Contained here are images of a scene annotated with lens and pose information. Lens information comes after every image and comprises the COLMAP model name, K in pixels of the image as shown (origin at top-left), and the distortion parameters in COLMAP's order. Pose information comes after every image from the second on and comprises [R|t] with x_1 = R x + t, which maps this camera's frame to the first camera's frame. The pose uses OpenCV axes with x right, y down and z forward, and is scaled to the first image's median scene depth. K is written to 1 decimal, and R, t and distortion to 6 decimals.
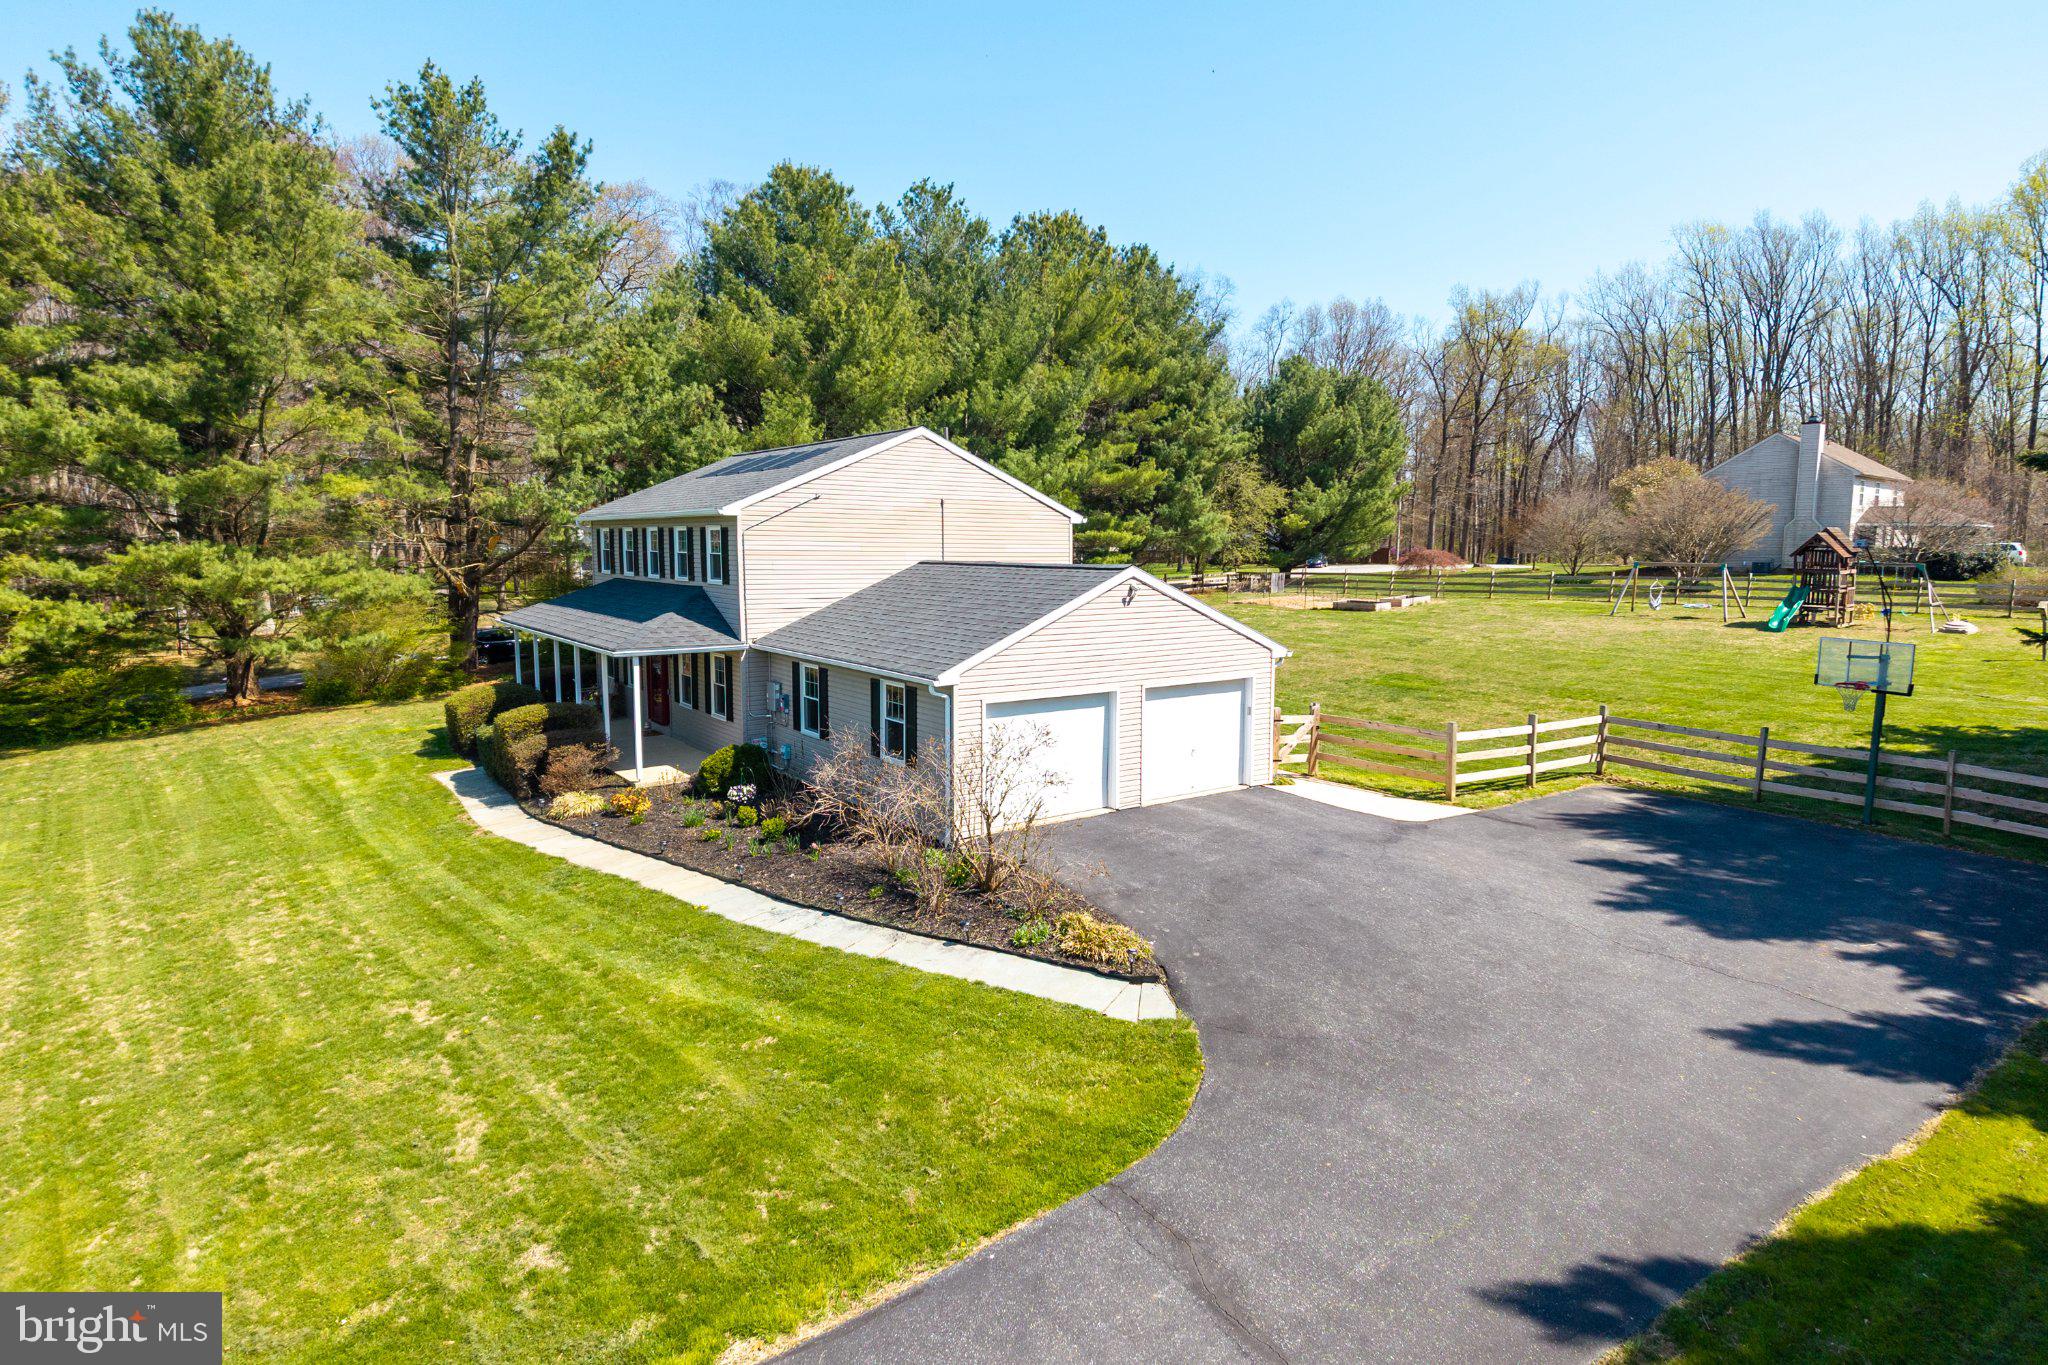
lens RADIAL K [[1158.0, 0, 1046.6], [0, 1158.0, 633.9], [0, 0, 1]] dist [0.043708, -0.038813]
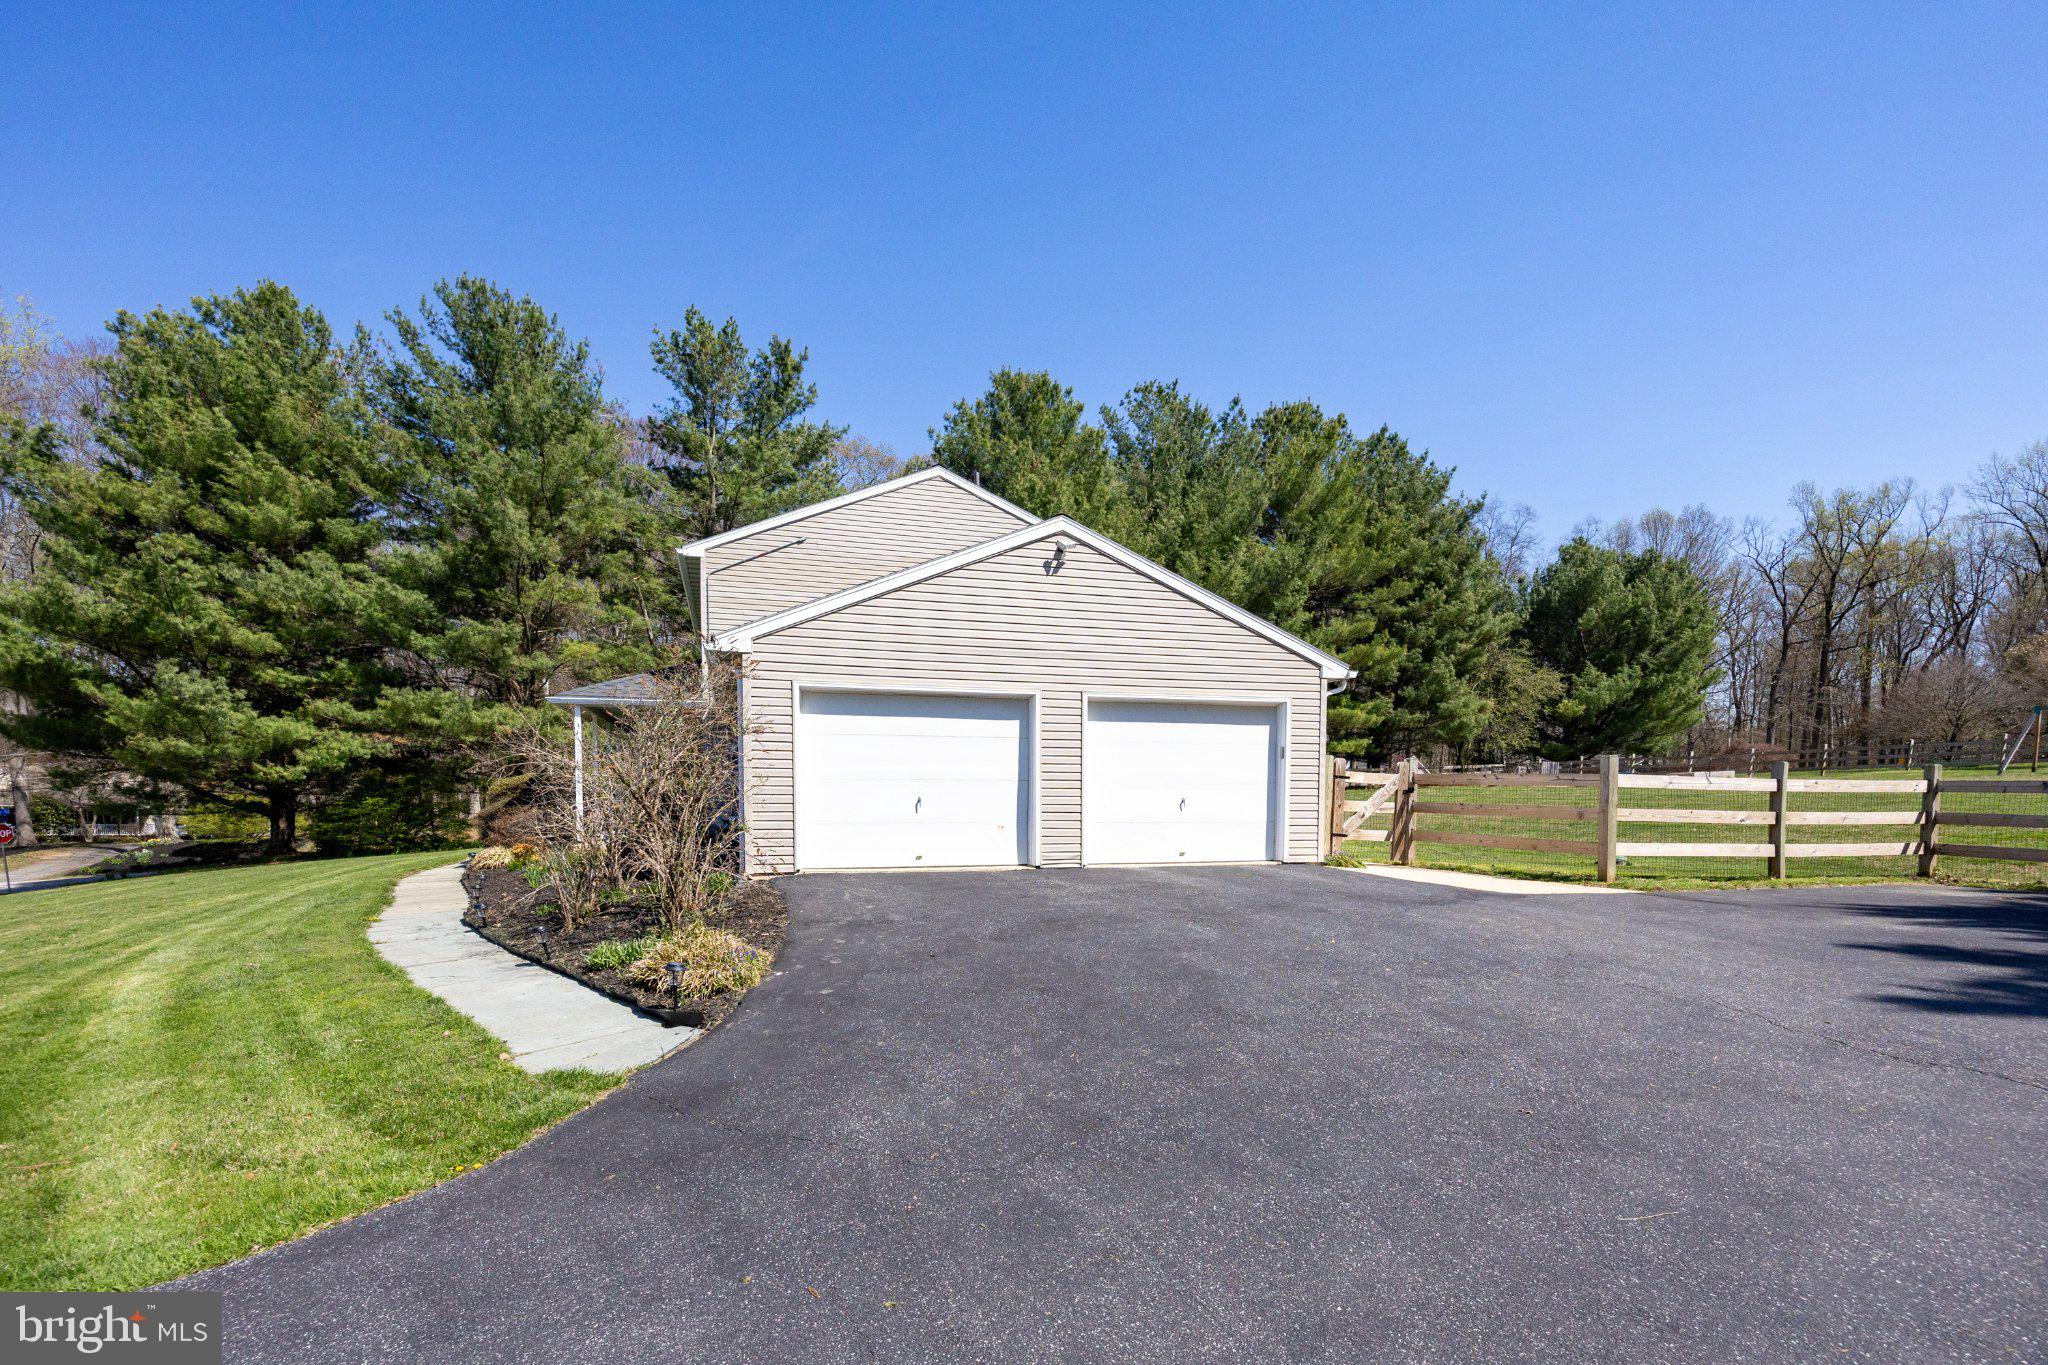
lens RADIAL K [[976.8, 0, 1026.6], [0, 976.8, 843.0], [0, 0, 1]] dist [-0.028025, 0.014118]
pose [[0.936084, 0.003294, -0.351761, 0.094655], [-0.019191, 0.998945, -0.041716, 0.059033], [0.351252, 0.045800, 0.935160, 0.163253]]
